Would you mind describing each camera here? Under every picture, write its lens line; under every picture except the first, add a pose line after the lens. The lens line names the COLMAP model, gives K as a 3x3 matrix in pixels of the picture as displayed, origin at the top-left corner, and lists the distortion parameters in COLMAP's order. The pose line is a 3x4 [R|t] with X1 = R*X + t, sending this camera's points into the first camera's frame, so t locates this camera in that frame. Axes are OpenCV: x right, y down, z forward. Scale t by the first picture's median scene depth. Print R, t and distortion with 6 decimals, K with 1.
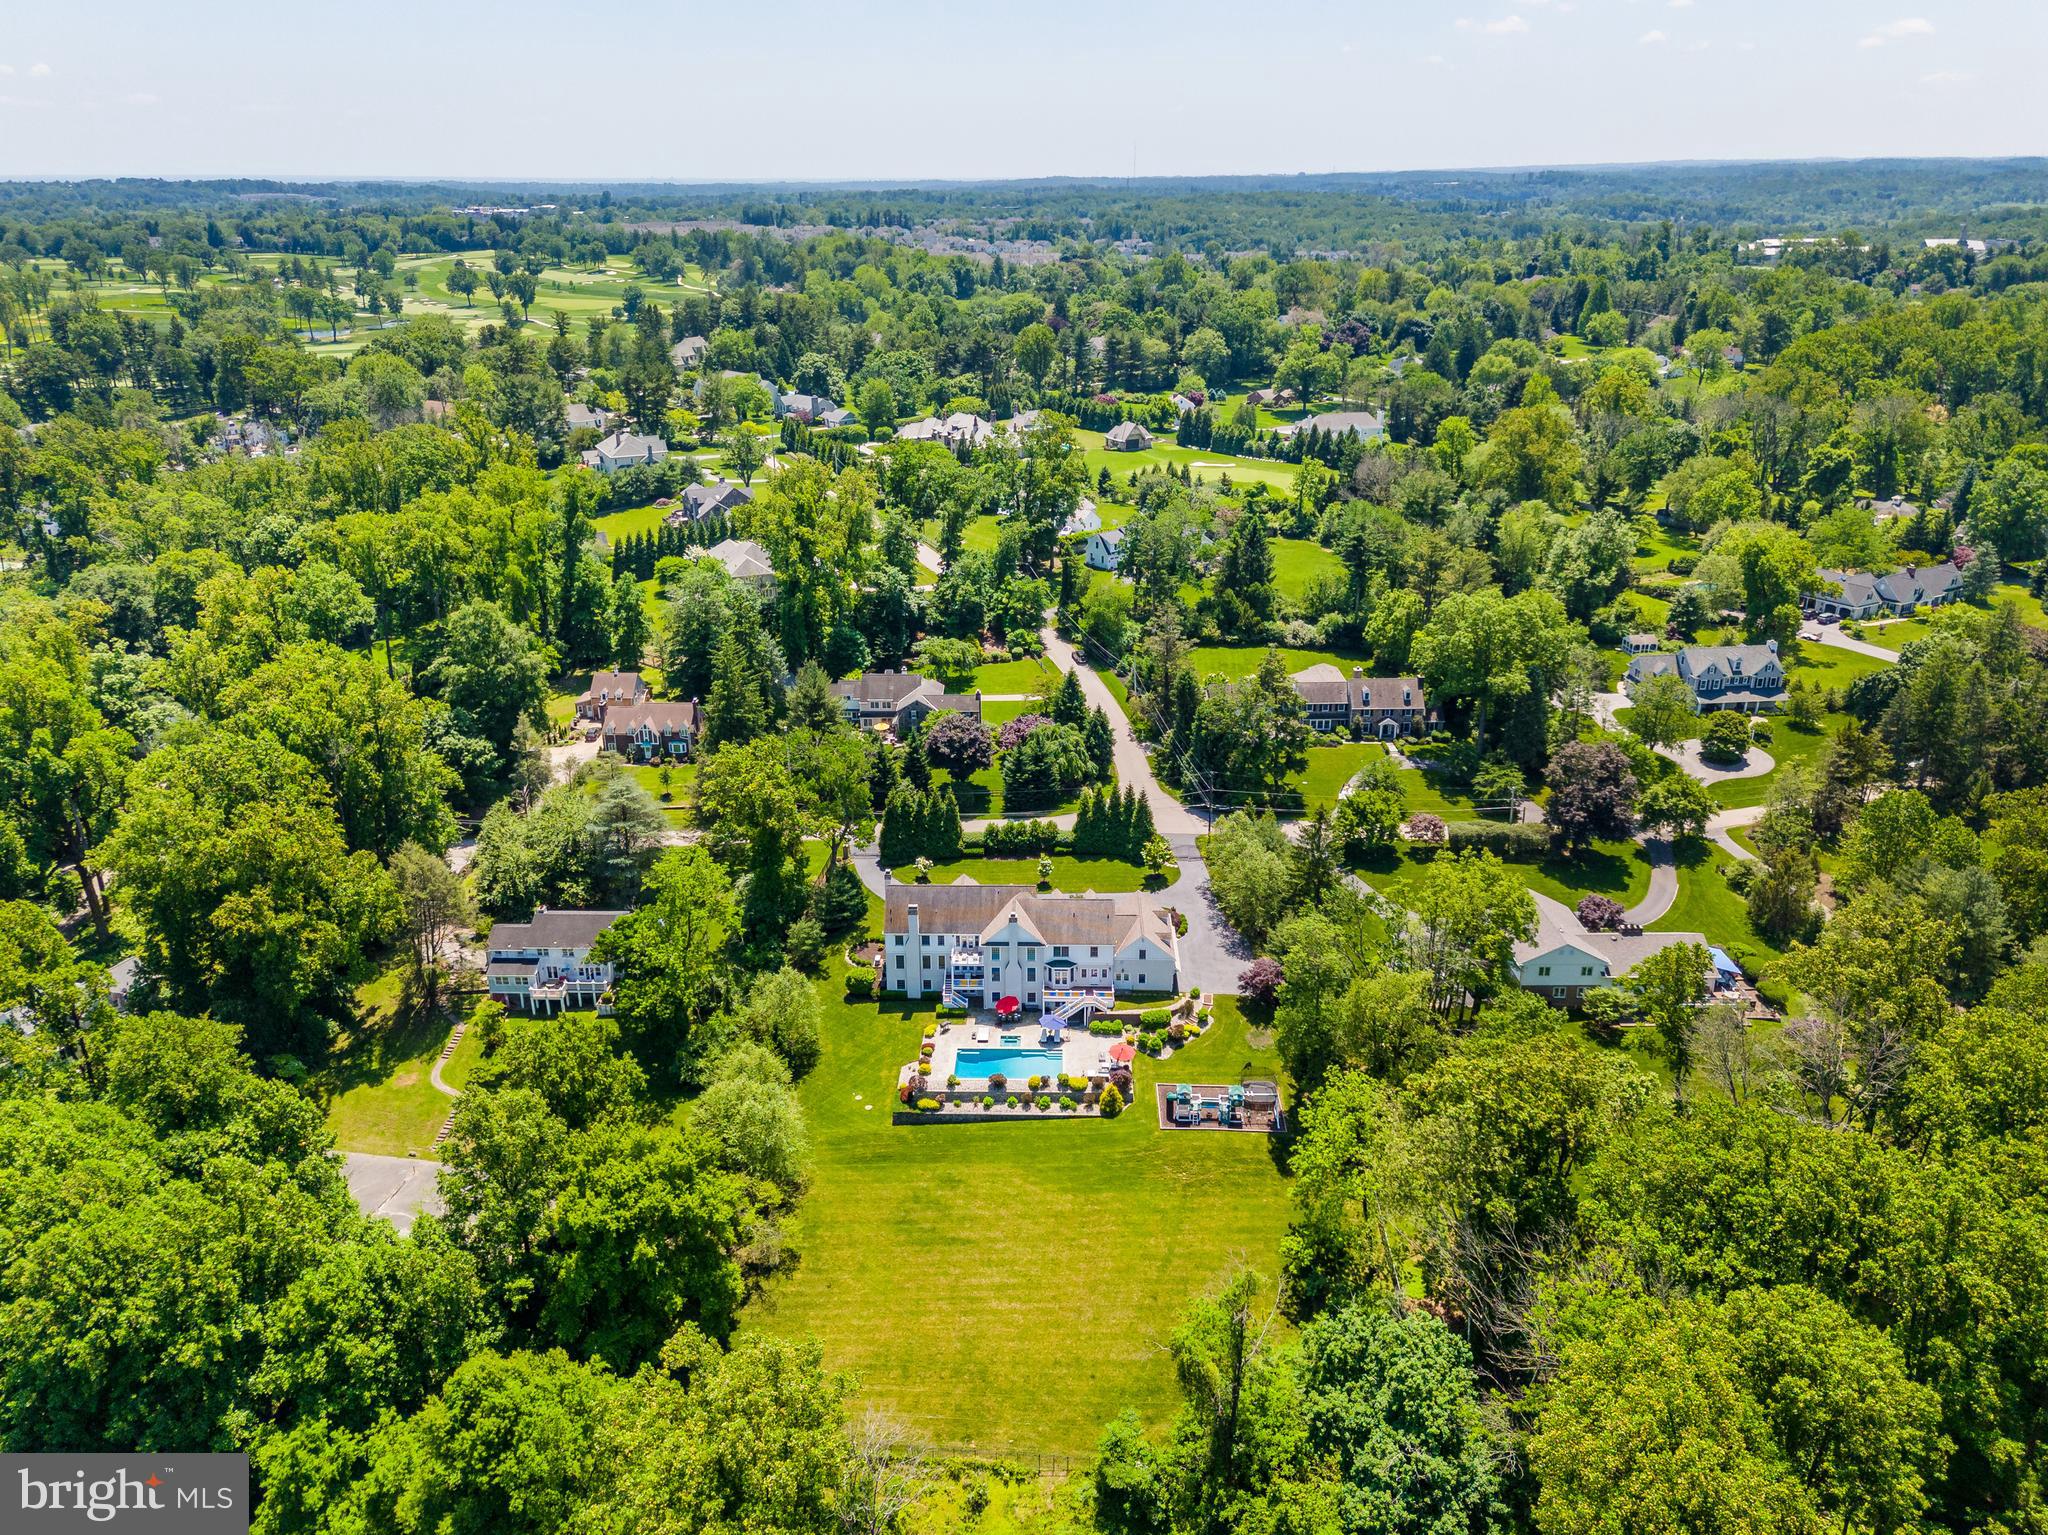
lens RADIAL K [[1506.2, 0, 1024.0], [0, 1506.2, 767.5], [0, 0, 1]] dist [0.065189, -0.020484]
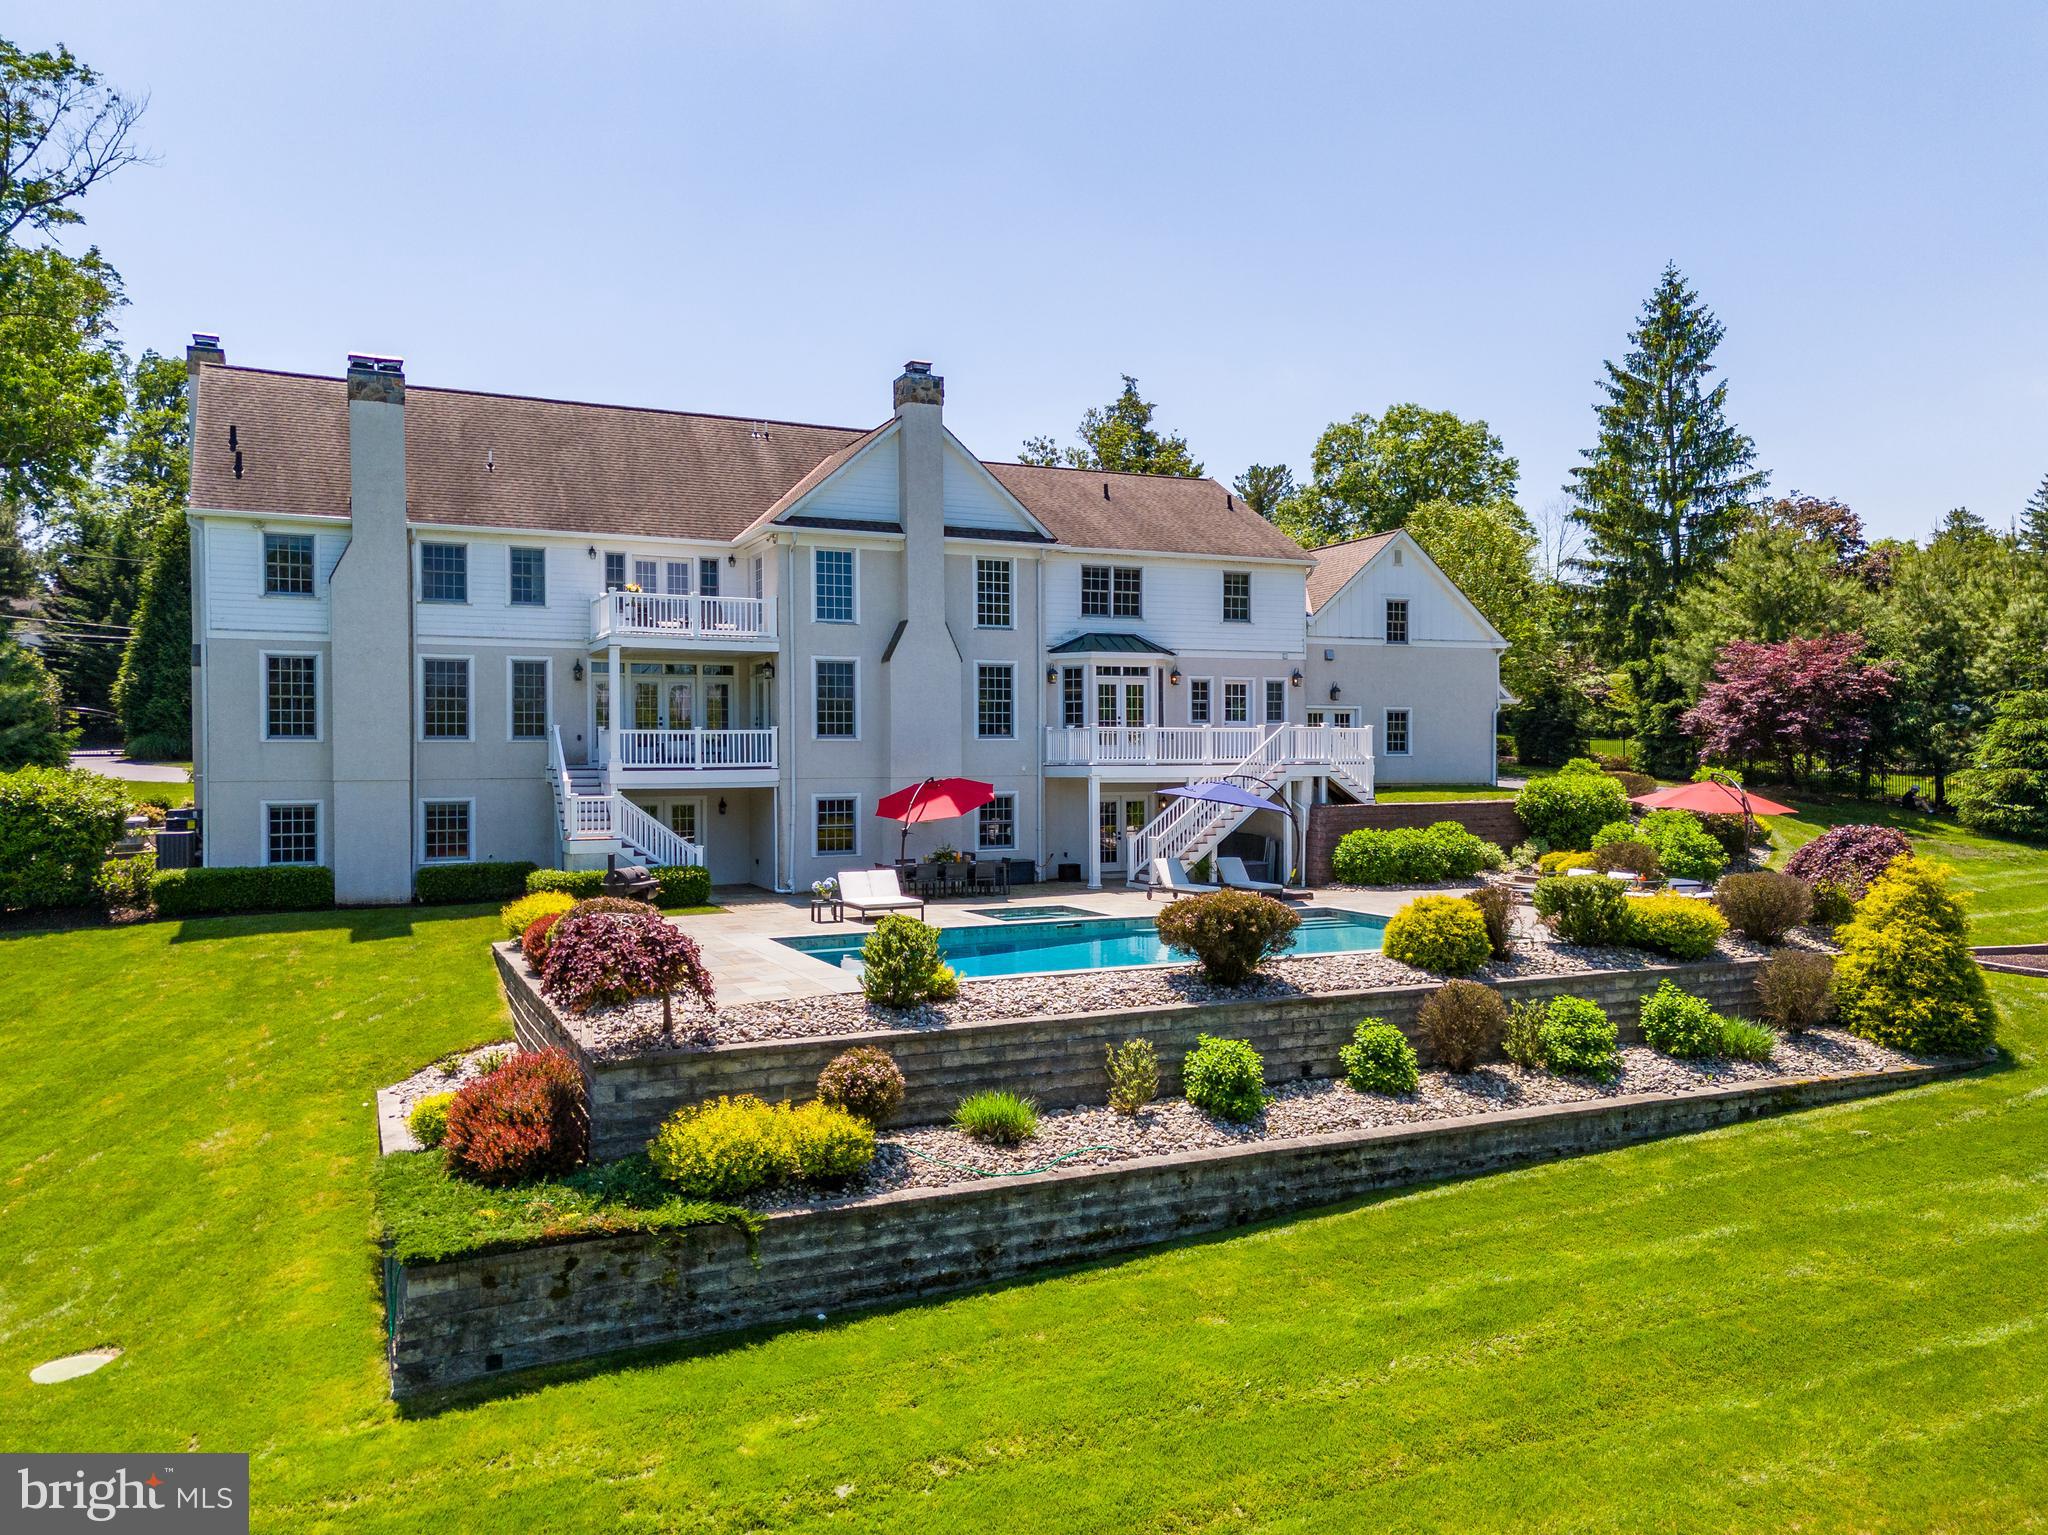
lens RADIAL K [[1500.5, 0, 1024.0], [0, 1500.5, 767.5], [0, 0, 1]] dist [0.080844, -0.068144]
pose [[0.895496, -0.001941, 0.445065, -0.087891], [0.164901, 0.930268, -0.327733, 0.220959], [-0.413393, 0.366875, 0.833372, 0.839047]]
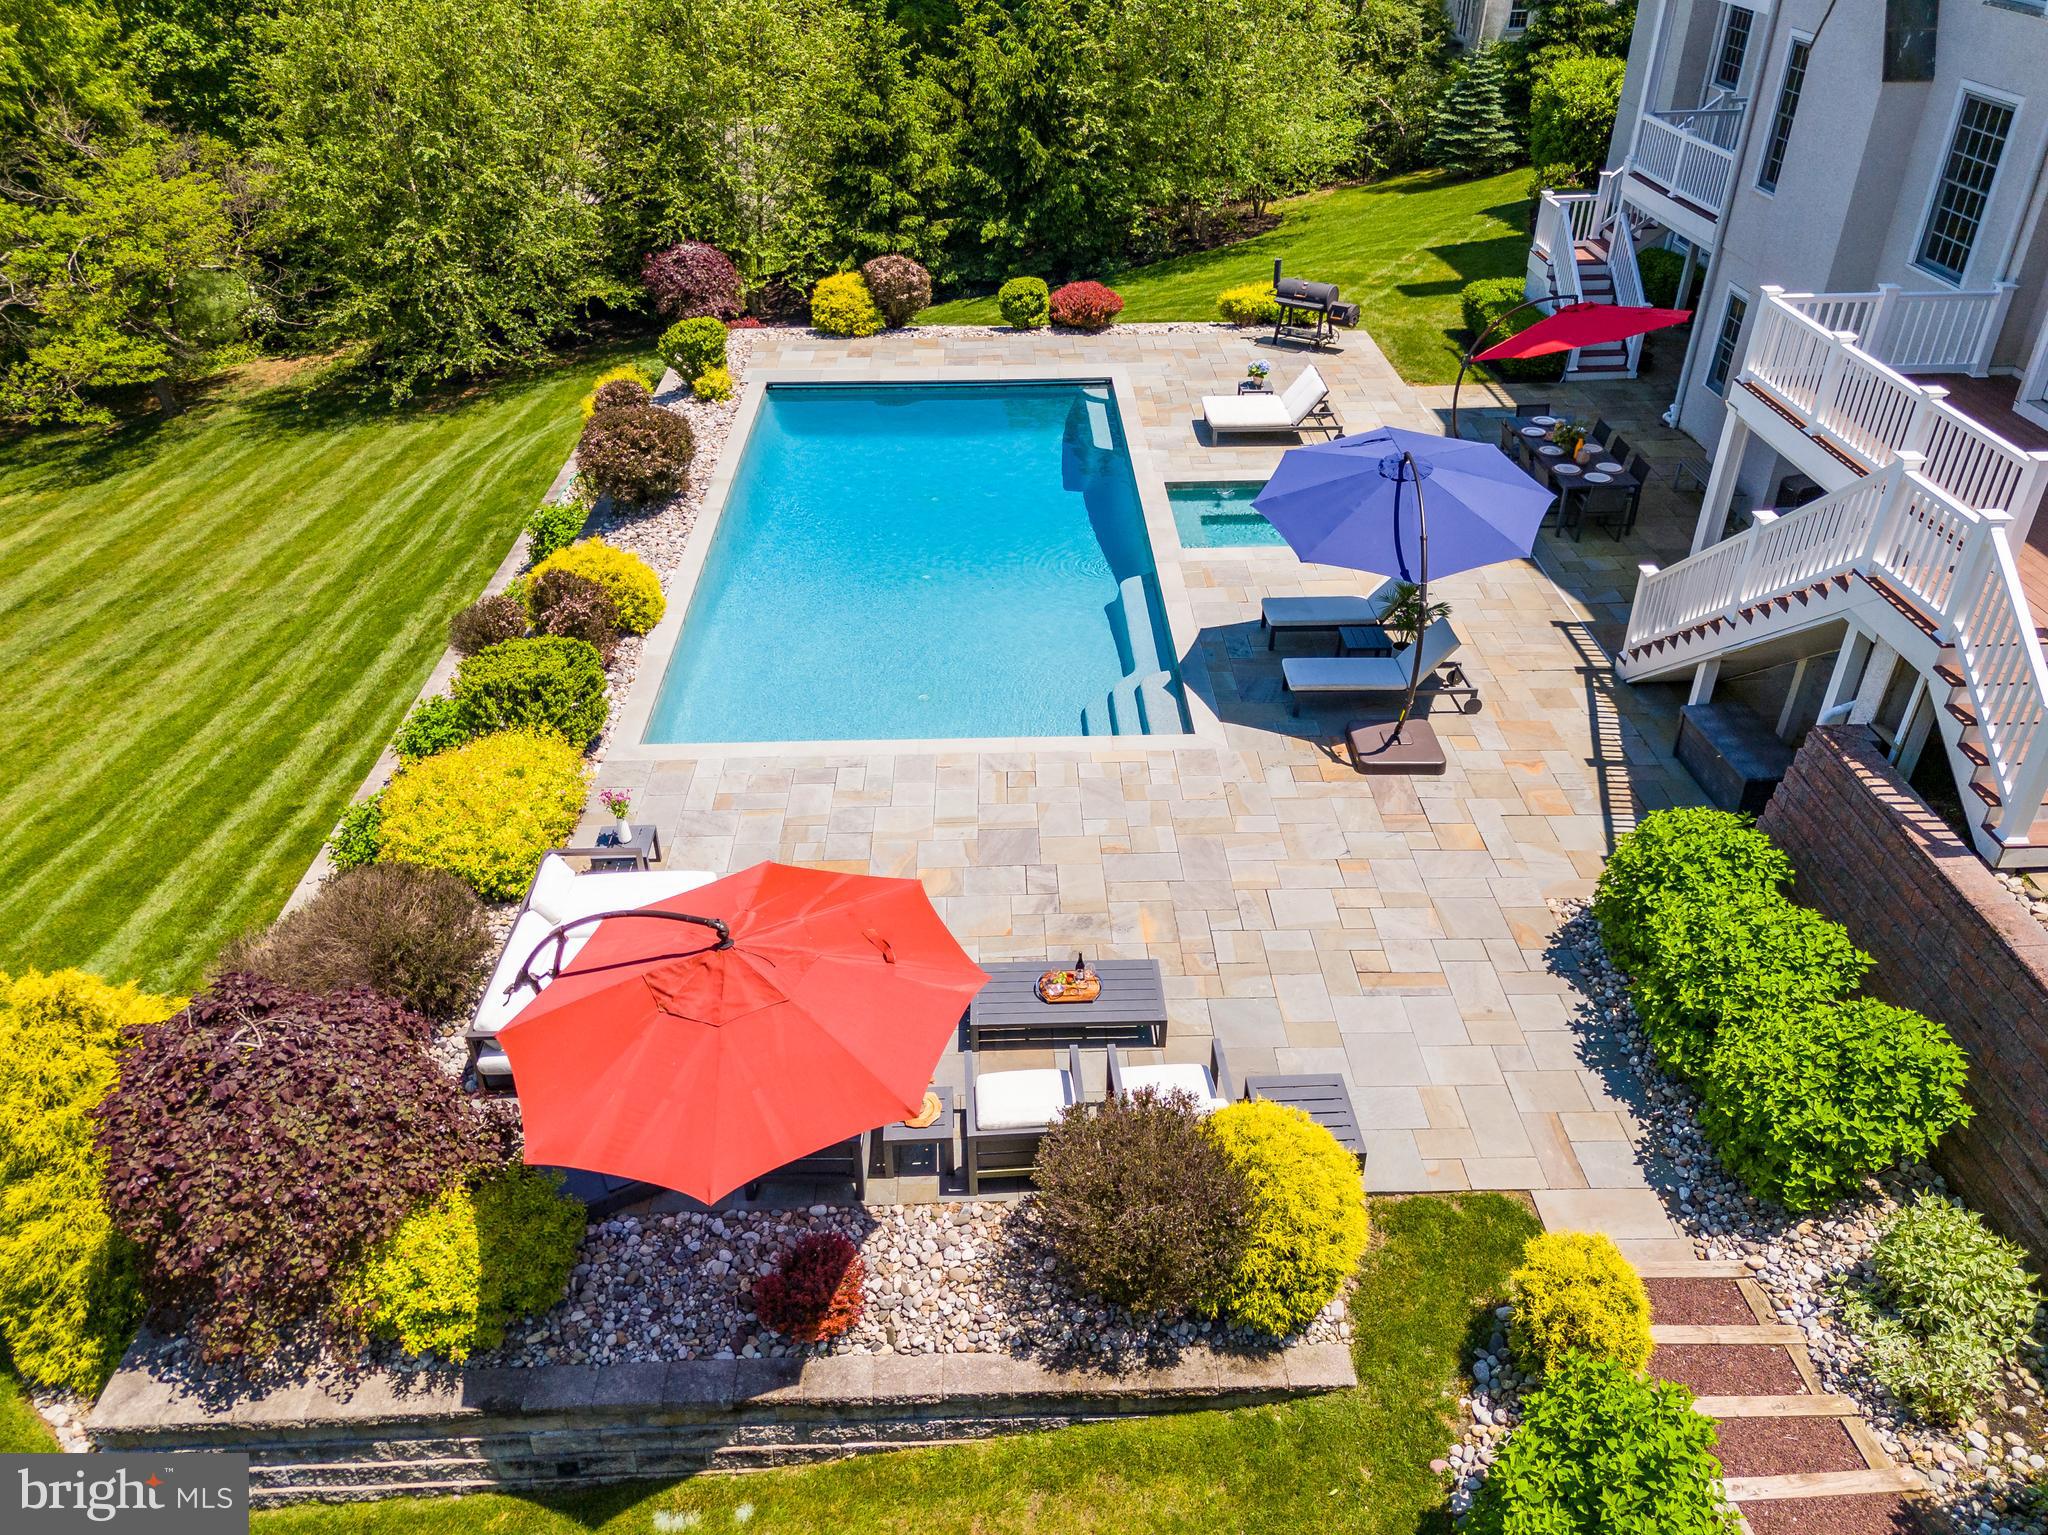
lens RADIAL K [[1500.5, 0, 1024.0], [0, 1500.5, 767.5], [0, 0, 1]] dist [0.080844, -0.068144]
pose [[0.047363, 0.545088, -0.837040, 0.102891], [-0.365083, 0.789450, 0.493440, 0.142781], [0.929770, 0.282218, 0.236393, 0.950782]]
